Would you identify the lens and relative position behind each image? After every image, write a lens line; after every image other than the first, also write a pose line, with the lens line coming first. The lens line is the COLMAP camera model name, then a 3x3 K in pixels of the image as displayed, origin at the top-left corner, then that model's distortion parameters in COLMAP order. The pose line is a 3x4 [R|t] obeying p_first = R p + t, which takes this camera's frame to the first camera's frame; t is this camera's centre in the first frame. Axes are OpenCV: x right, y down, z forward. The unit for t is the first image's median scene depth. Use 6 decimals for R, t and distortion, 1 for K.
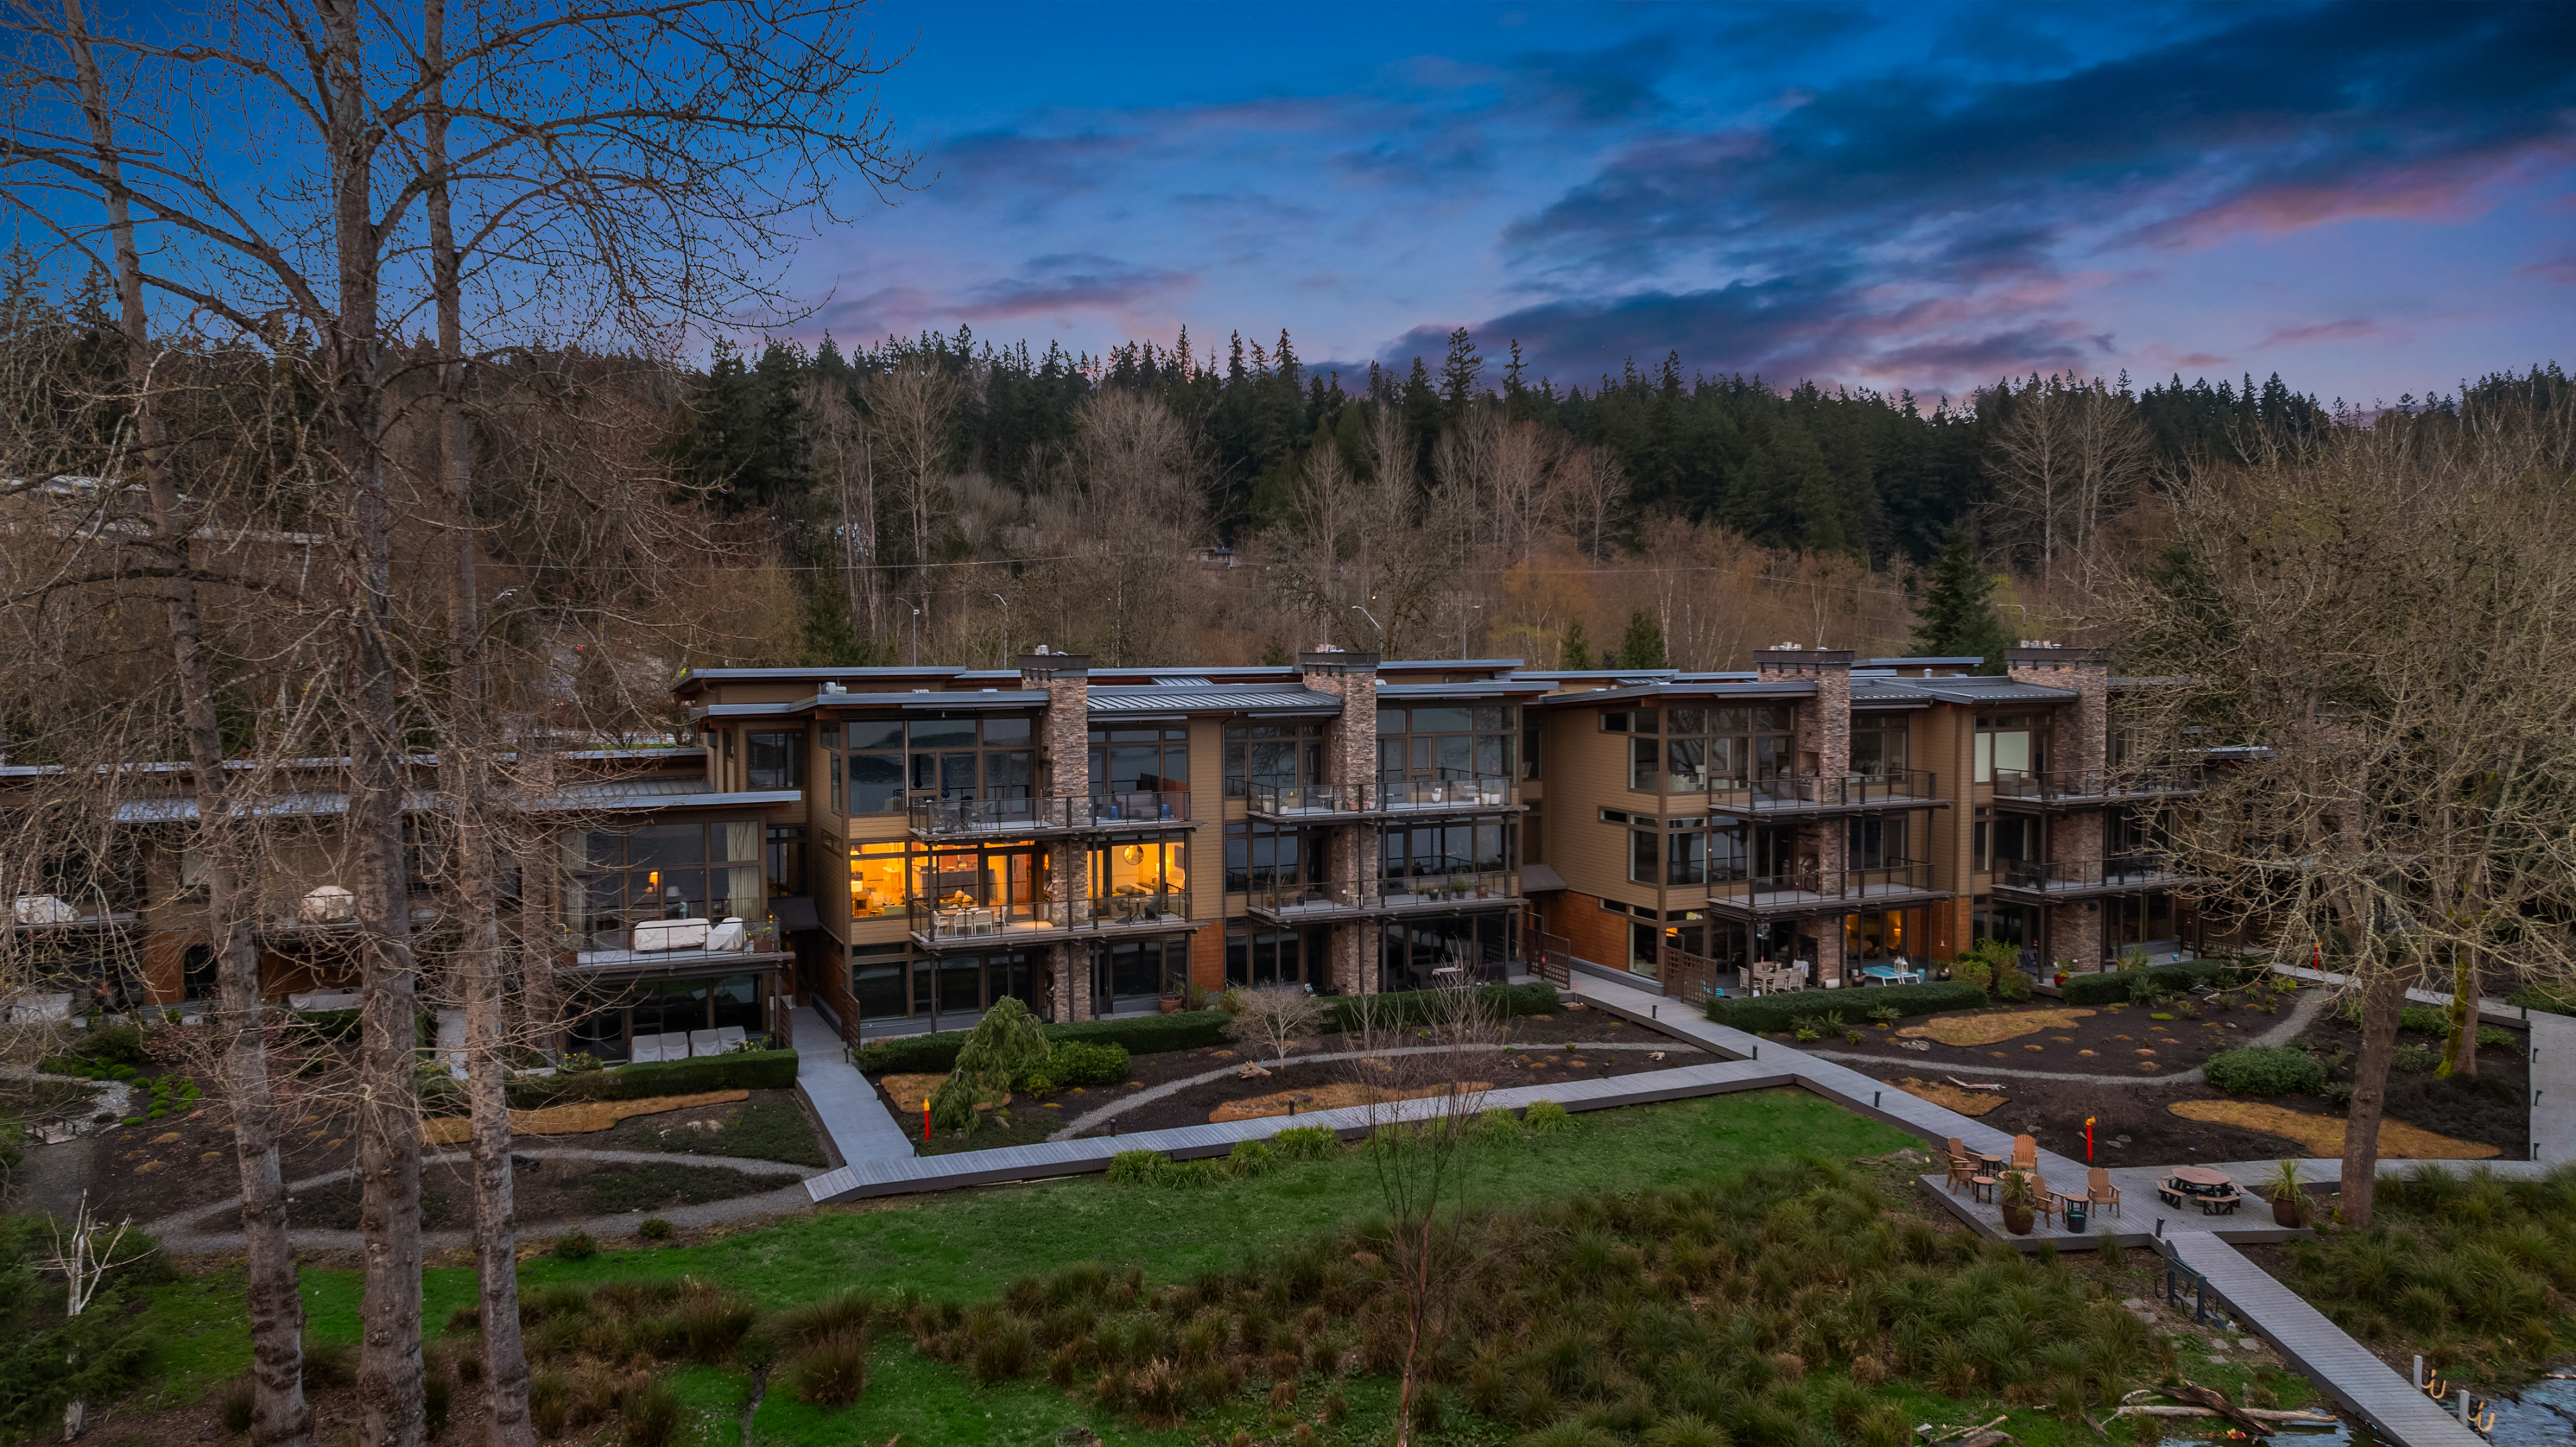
lens RADIAL K [[1837.4, 0, 1288.0], [0, 1837.4, 723.5], [0, 0, 1]] dist [-0.027414, 0.031695]
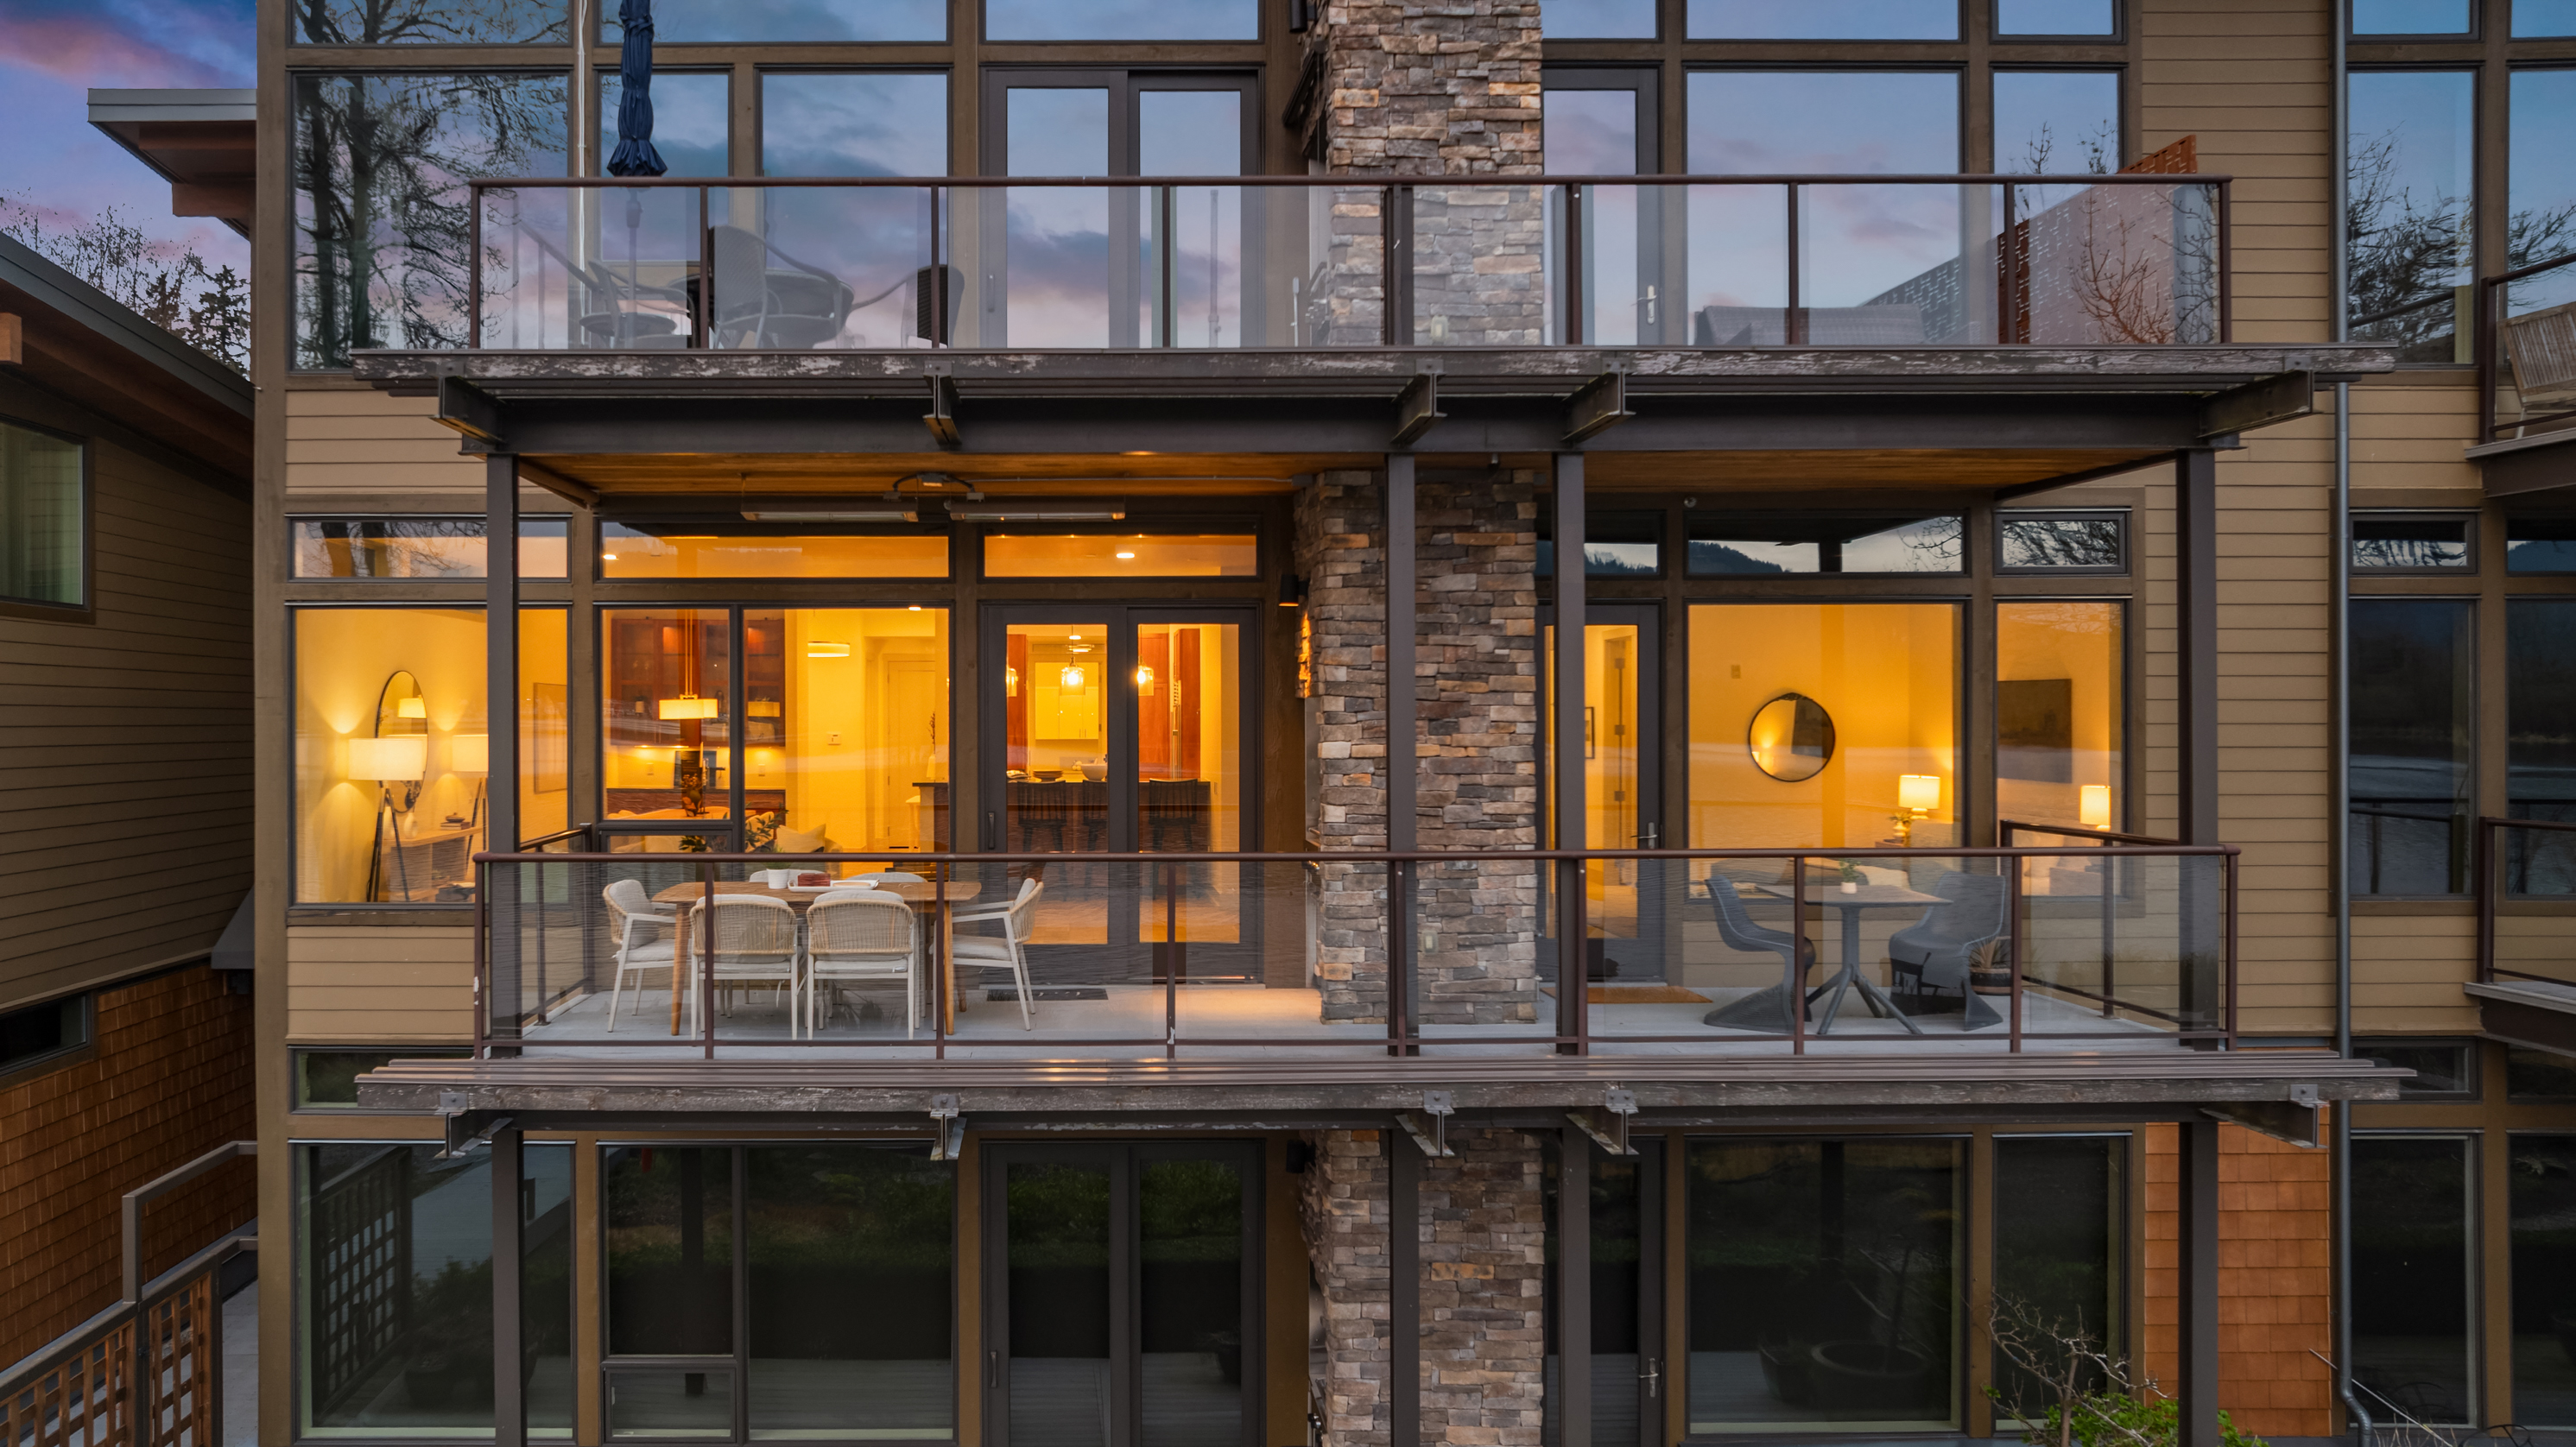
lens RADIAL K [[1871.9, 0, 1084.5], [0, 1871.9, 726.3], [0, 0, 1]] dist [-0.009397, -0.007696]
pose [[0.912805, 0.003755, -0.408379, -0.074171], [-0.022262, 0.998928, -0.040574, 0.087510], [0.407789, 0.046128, 0.911910, 0.798576]]
